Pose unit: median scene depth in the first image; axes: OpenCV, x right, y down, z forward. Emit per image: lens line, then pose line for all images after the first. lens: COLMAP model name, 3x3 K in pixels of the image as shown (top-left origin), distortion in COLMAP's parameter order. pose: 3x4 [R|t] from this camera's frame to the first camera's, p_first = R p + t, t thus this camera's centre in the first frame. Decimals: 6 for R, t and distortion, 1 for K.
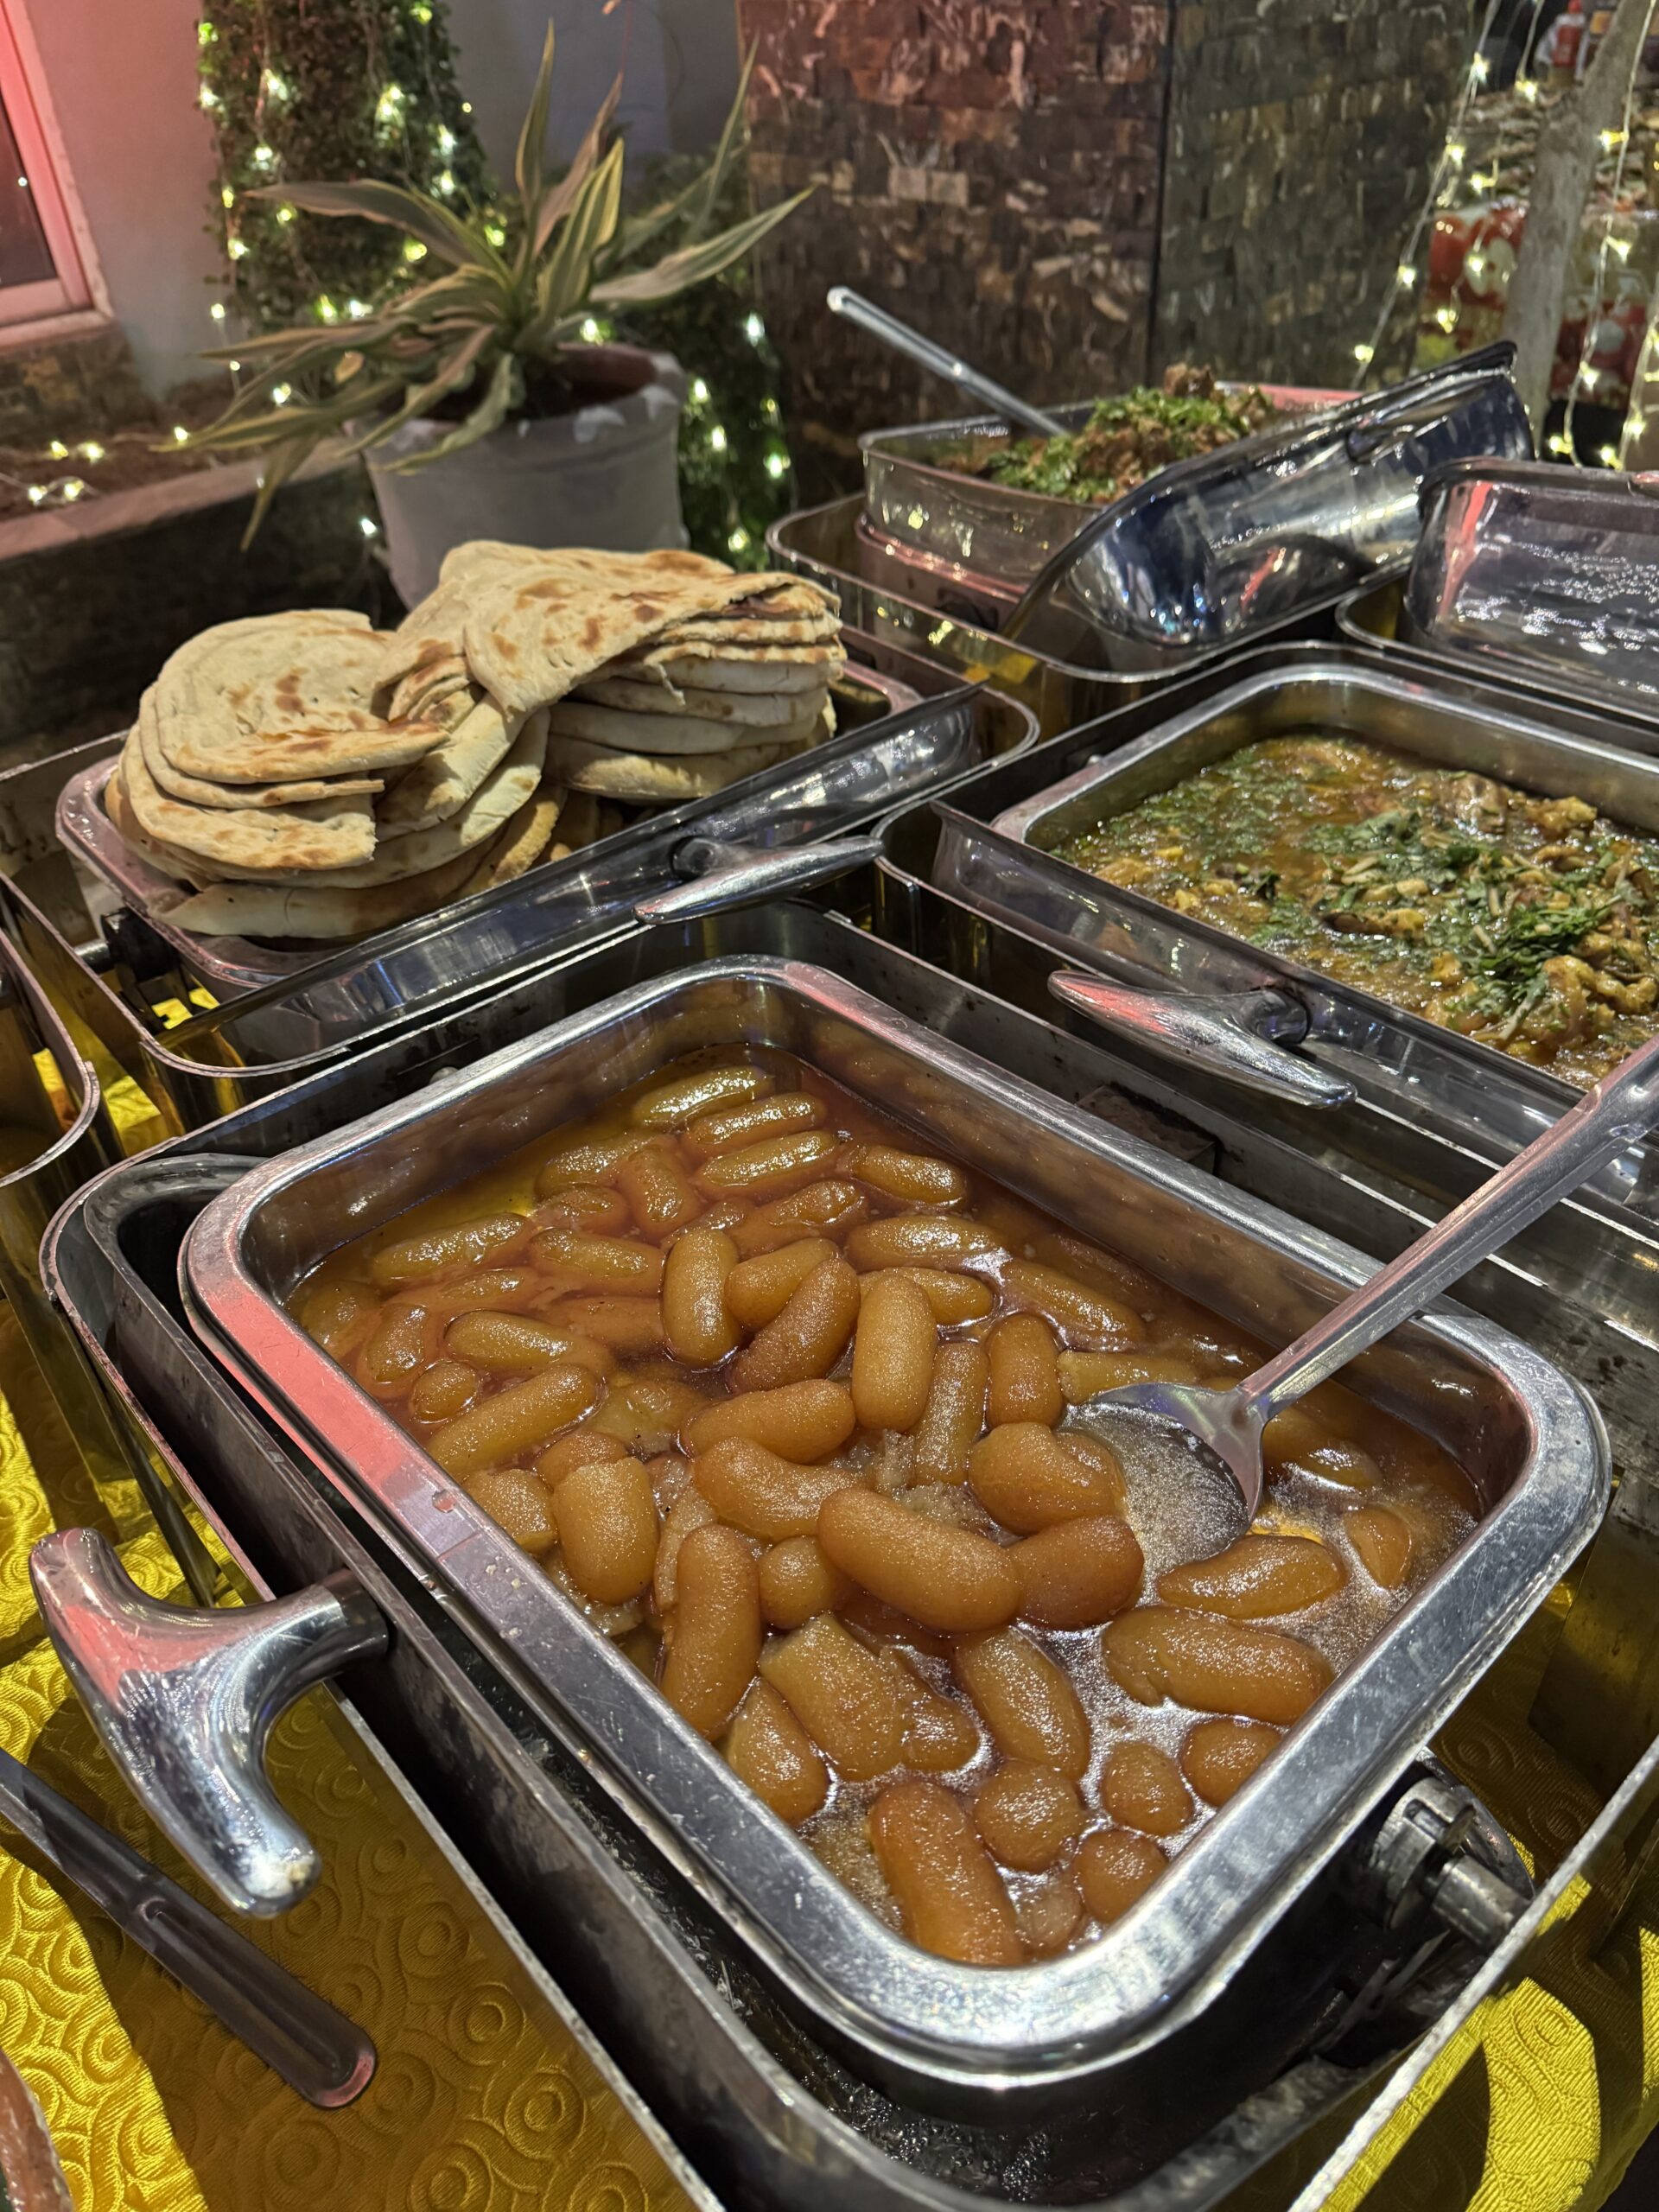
lens RADIAL K [[1578.9, 0, 829.5], [0, 1578.9, 1106.0], [0, 0, 1]] dist [0.002329, 0.000306]
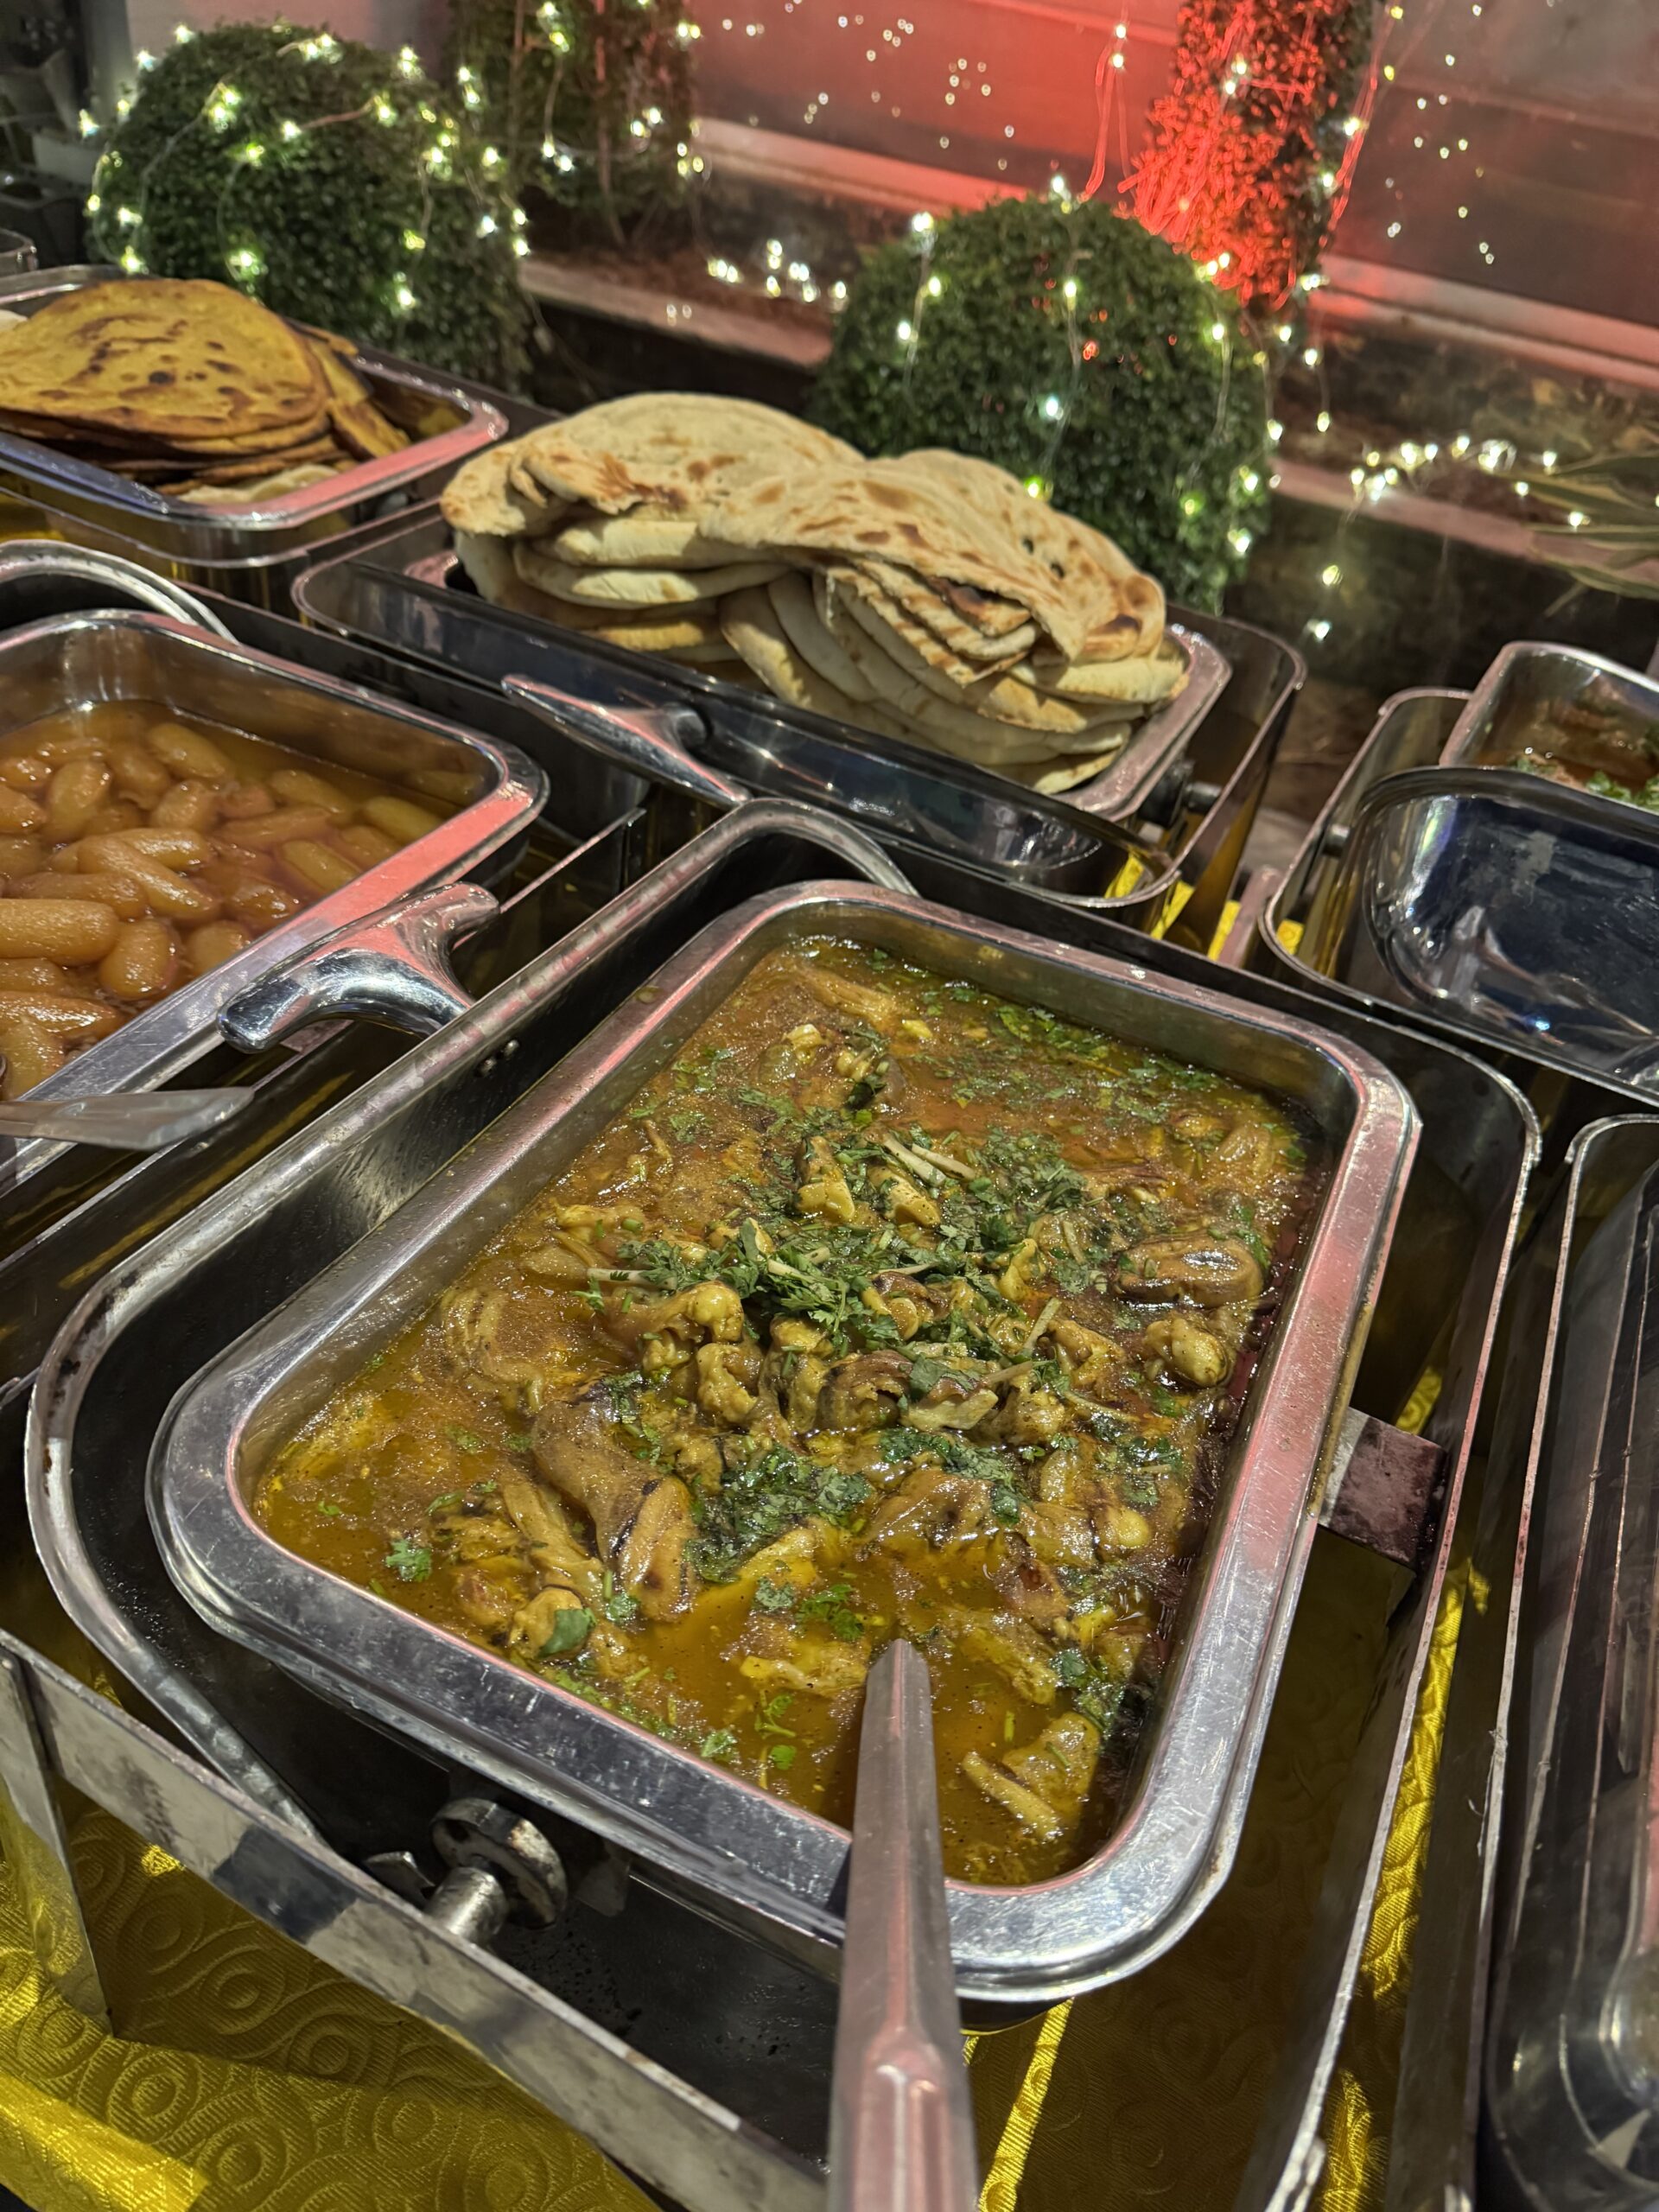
lens RADIAL K [[1524.1, 0, 829.5], [0, 1524.1, 1106.0], [0, 0, 1]] dist [-0.003951, -0.000967]
pose [[0.360829, 0.660675, -0.658264, 0.740566], [-0.675599, 0.671738, 0.303866, -0.343355], [0.642937, 0.335078, 0.688734, 0.440143]]
